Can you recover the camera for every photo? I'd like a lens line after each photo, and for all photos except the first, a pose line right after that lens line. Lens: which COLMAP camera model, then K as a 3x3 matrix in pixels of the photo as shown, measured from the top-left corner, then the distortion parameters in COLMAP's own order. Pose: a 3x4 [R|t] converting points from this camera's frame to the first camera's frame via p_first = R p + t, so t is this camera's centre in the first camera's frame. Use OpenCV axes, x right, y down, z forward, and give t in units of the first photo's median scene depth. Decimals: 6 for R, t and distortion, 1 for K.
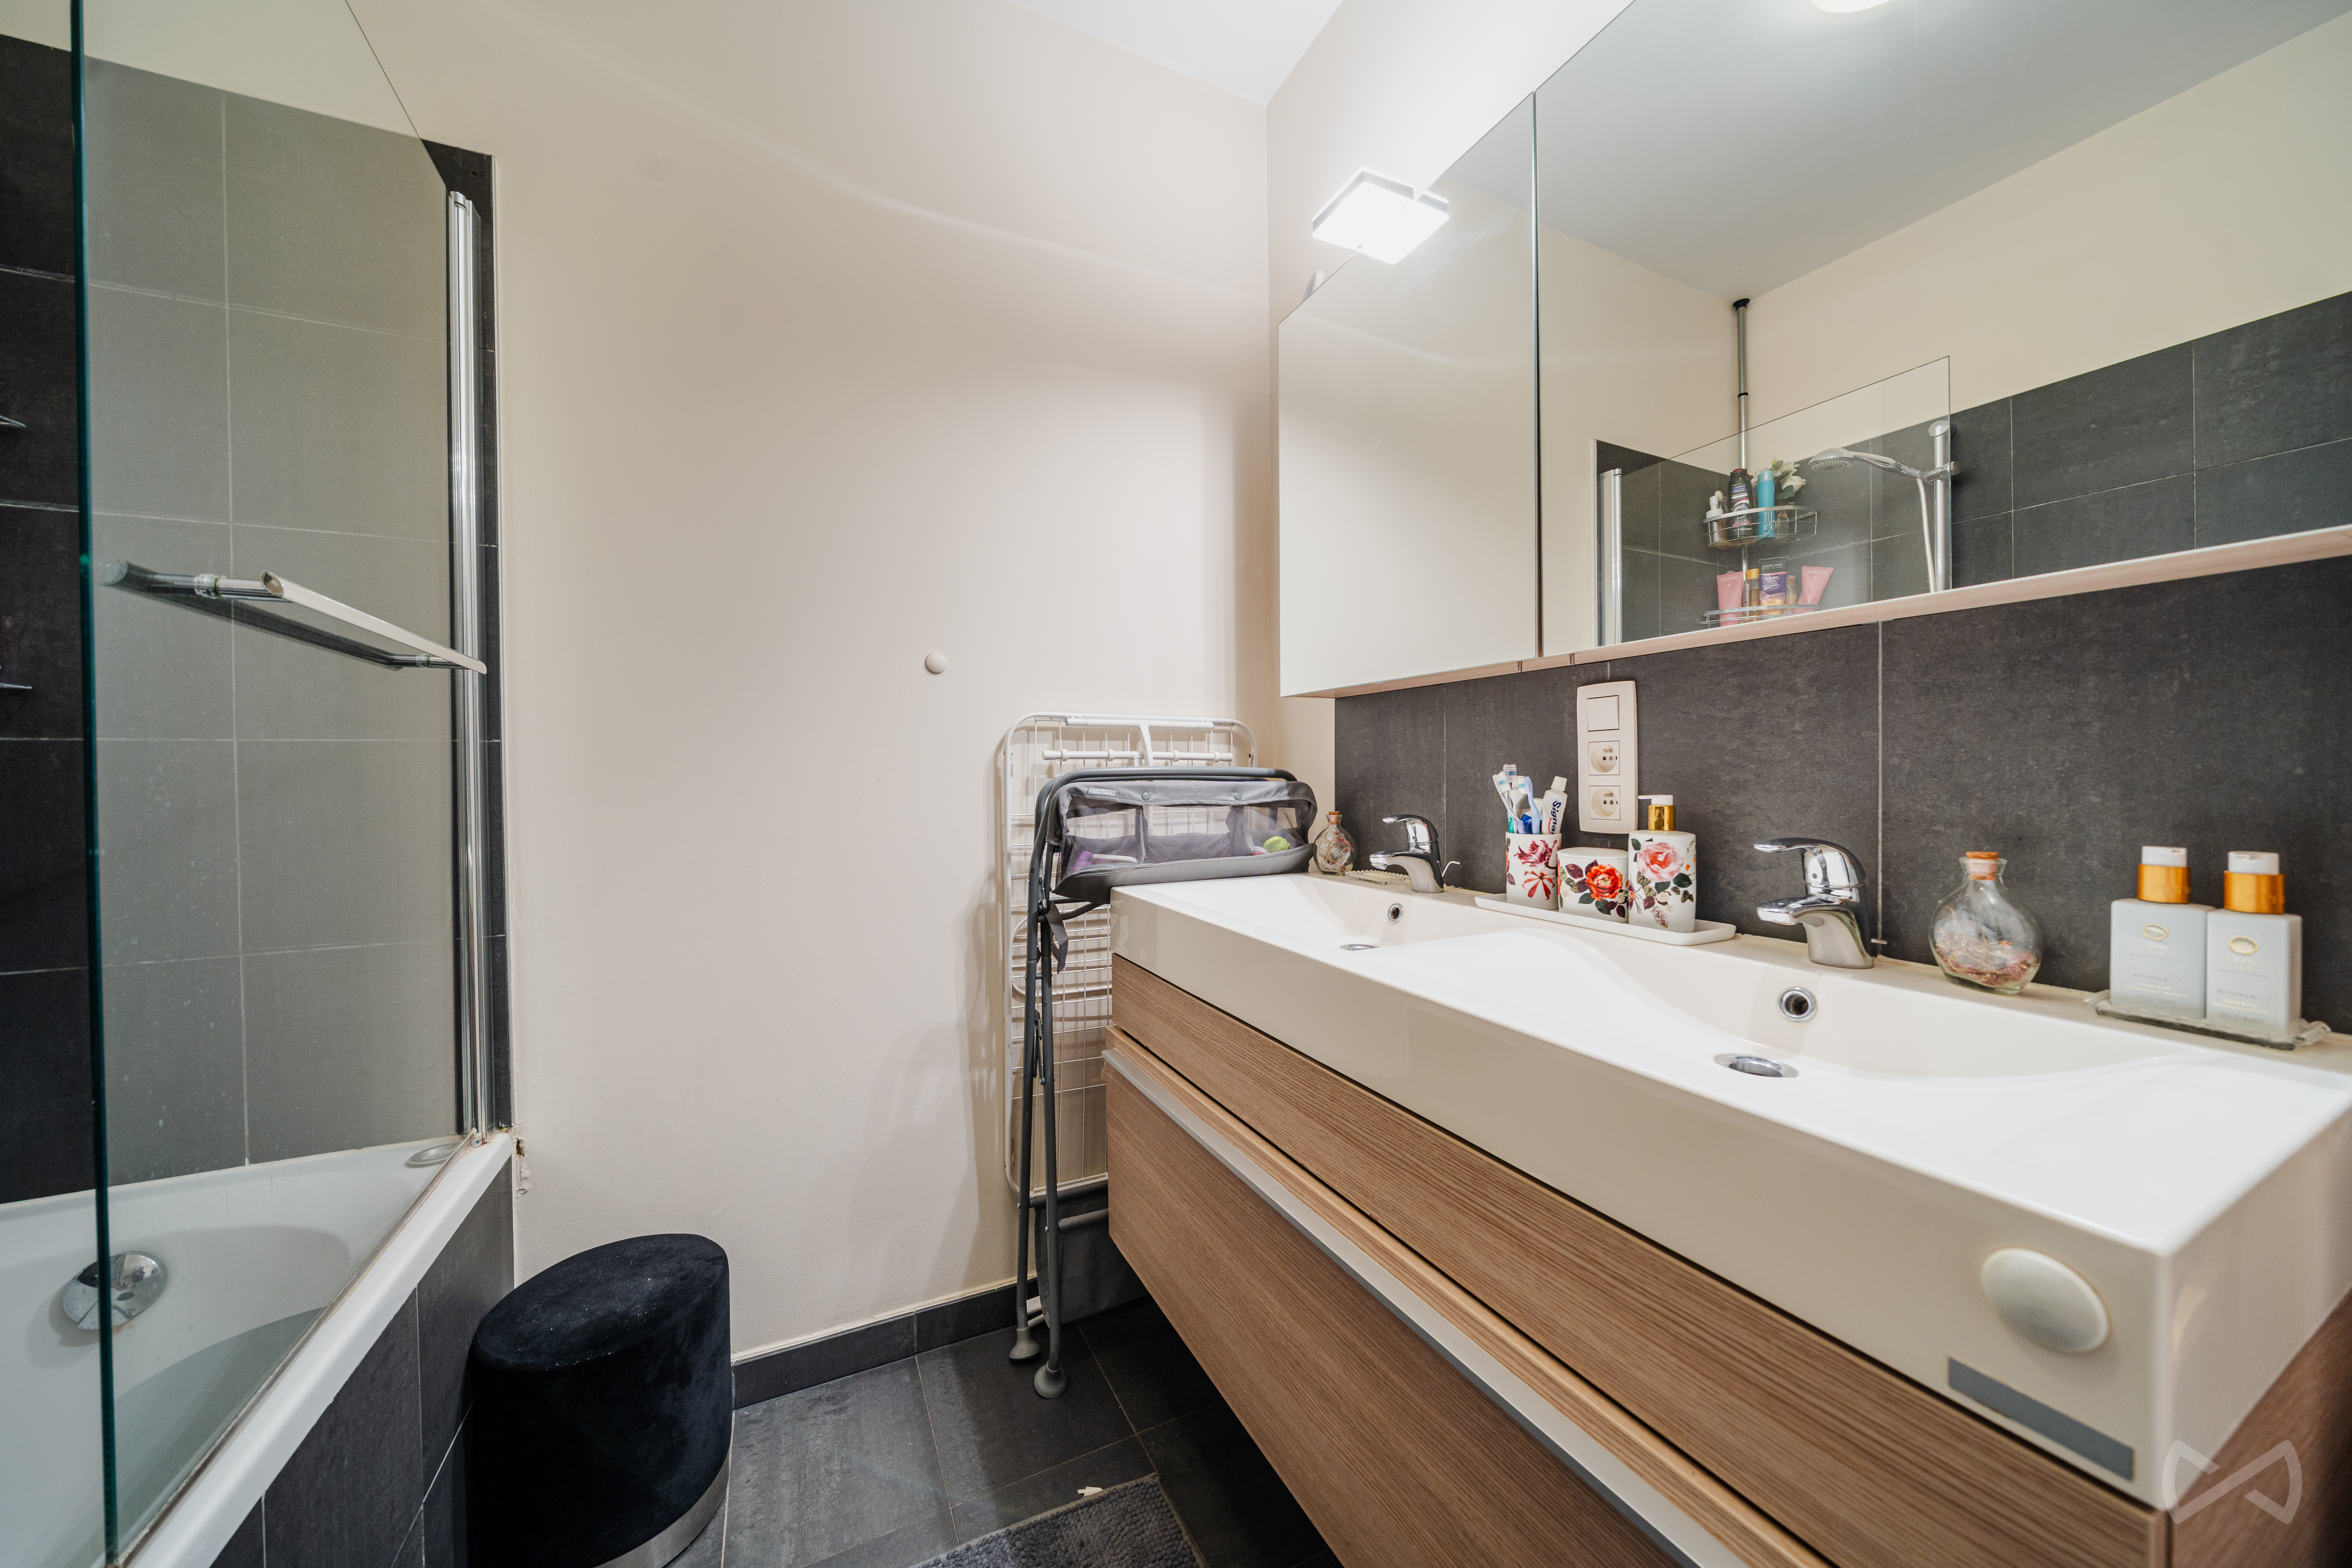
lens RADIAL K [[795.9, 0, 1171.3], [0, 795.9, 779.7], [0, 0, 1]] dist [-0.008141, -0.000260]
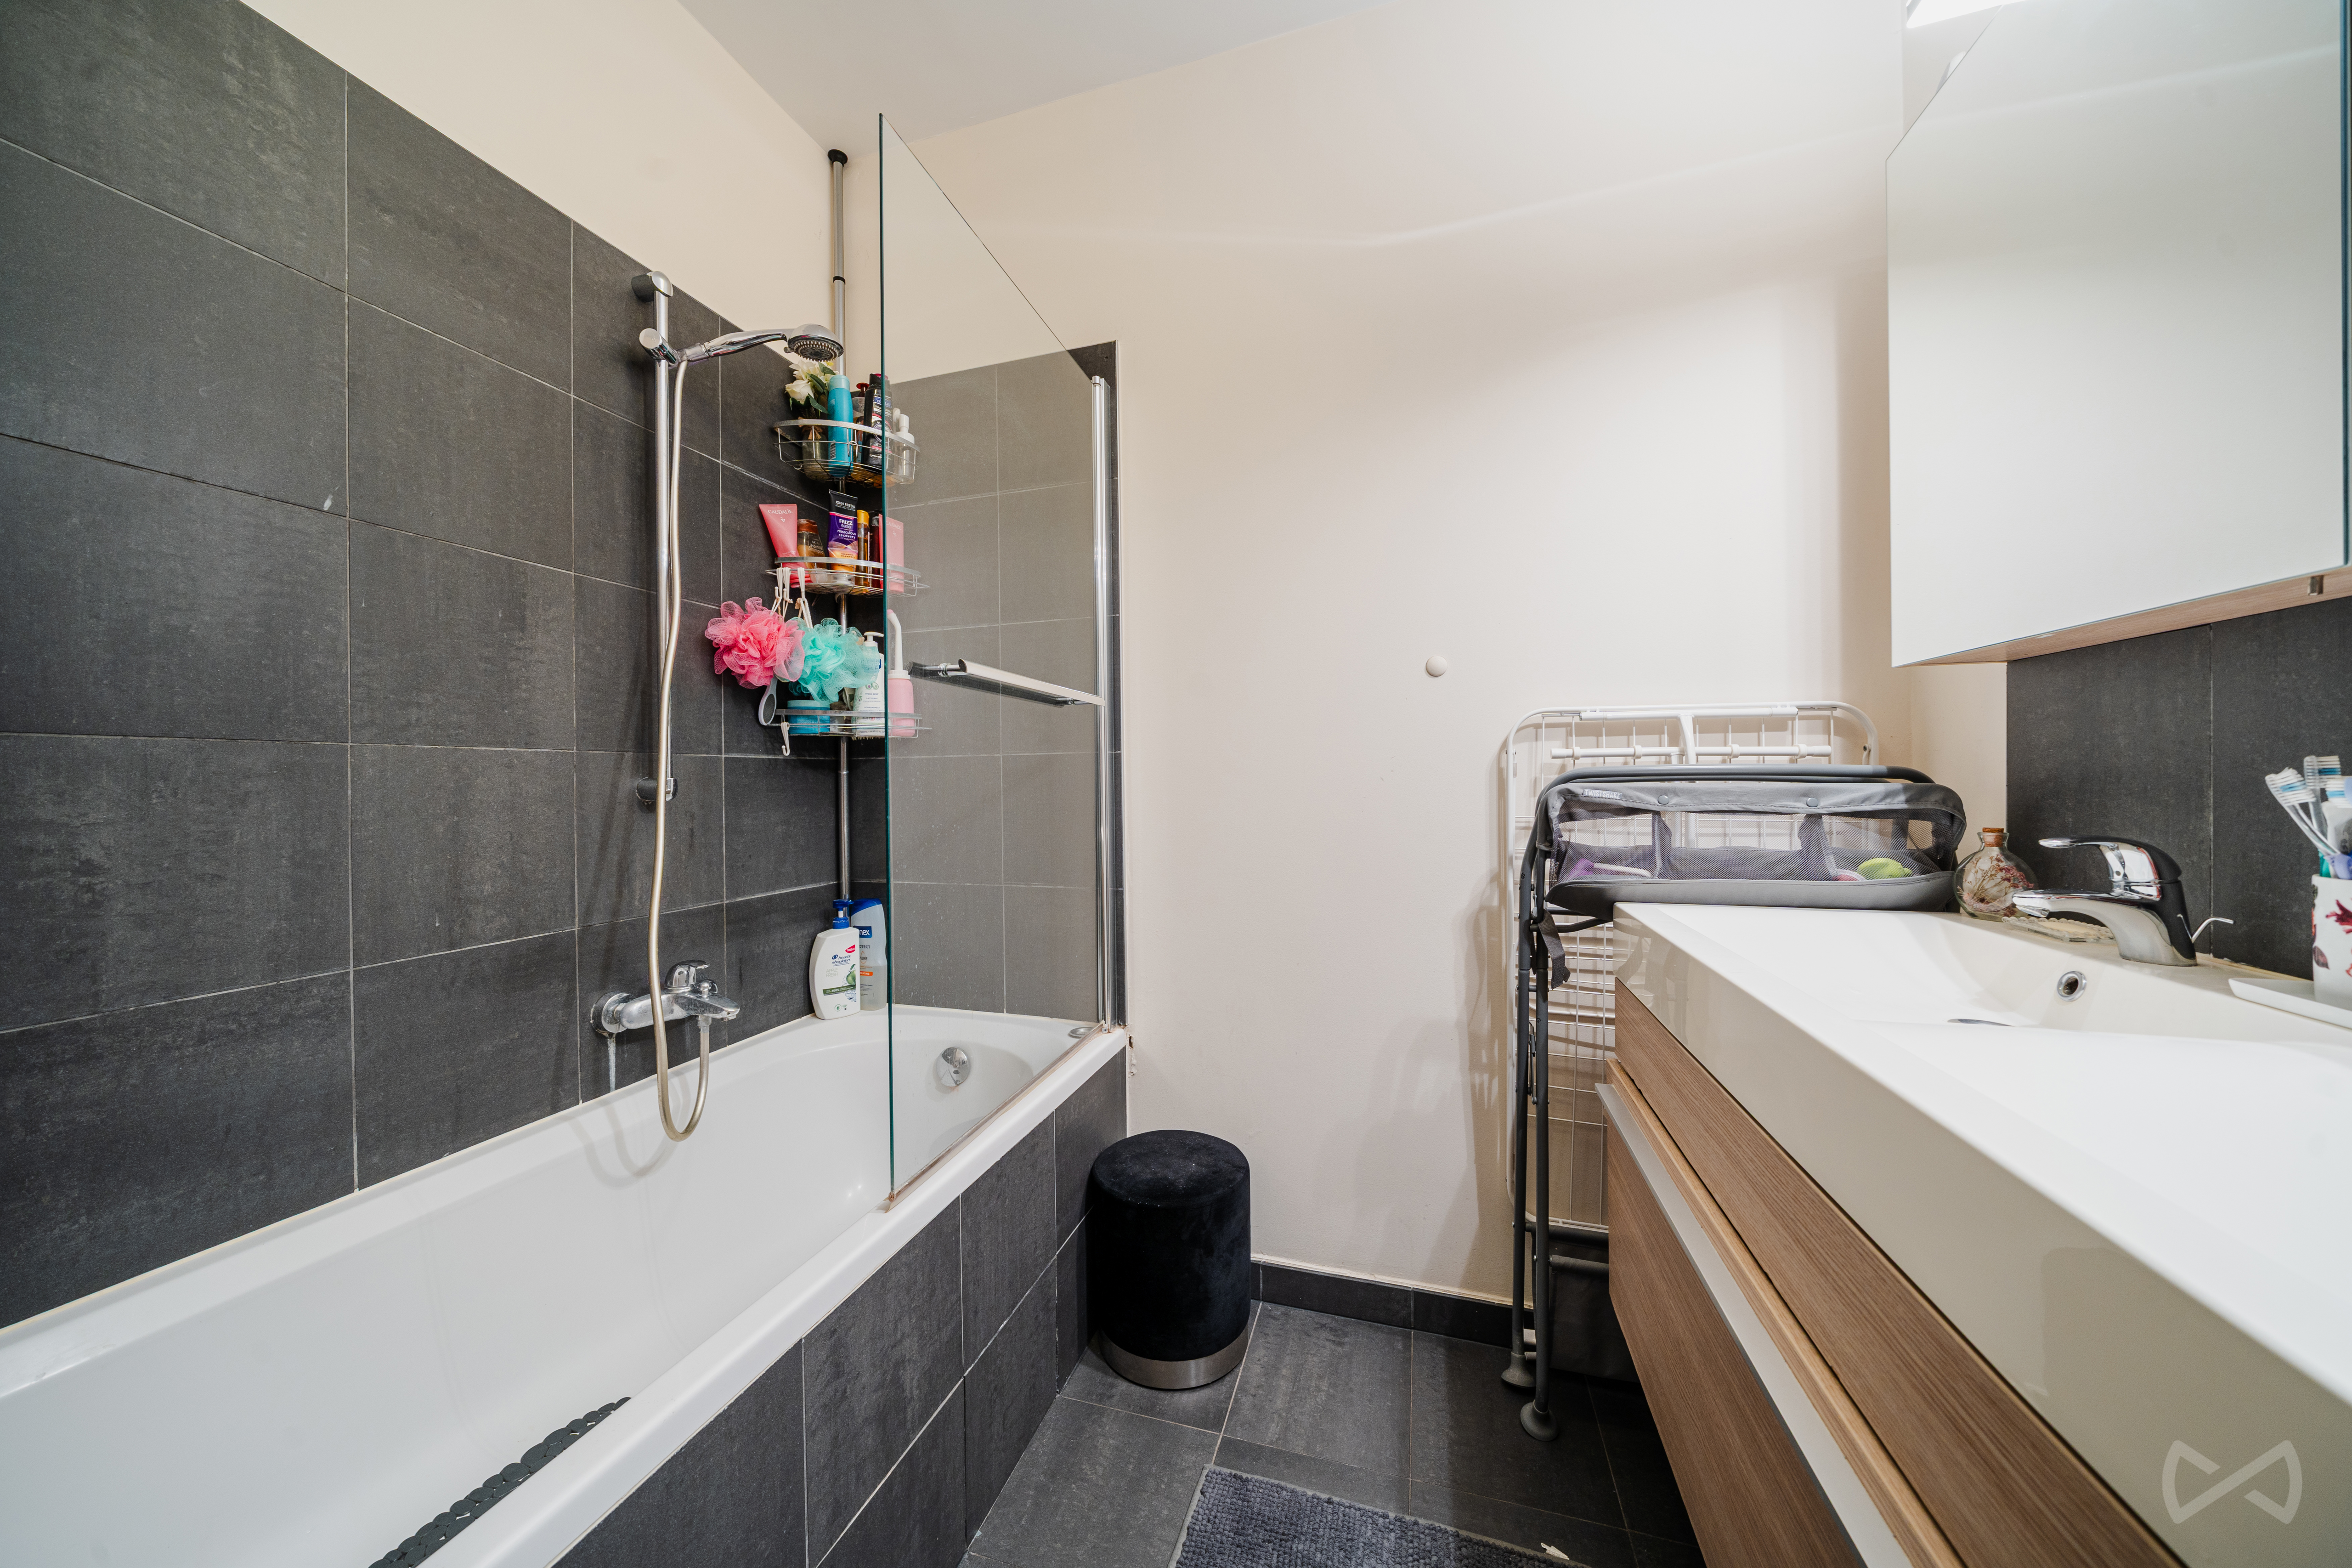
lens RADIAL K [[795.9, 0, 1171.3], [0, 795.9, 779.7], [0, 0, 1]] dist [-0.008141, -0.000260]
pose [[0.727593, 0.002652, -0.686004, 0.170794], [-0.002013, 0.999996, 0.001730, -0.001335], [0.686006, 0.000123, 0.727596, 0.021228]]
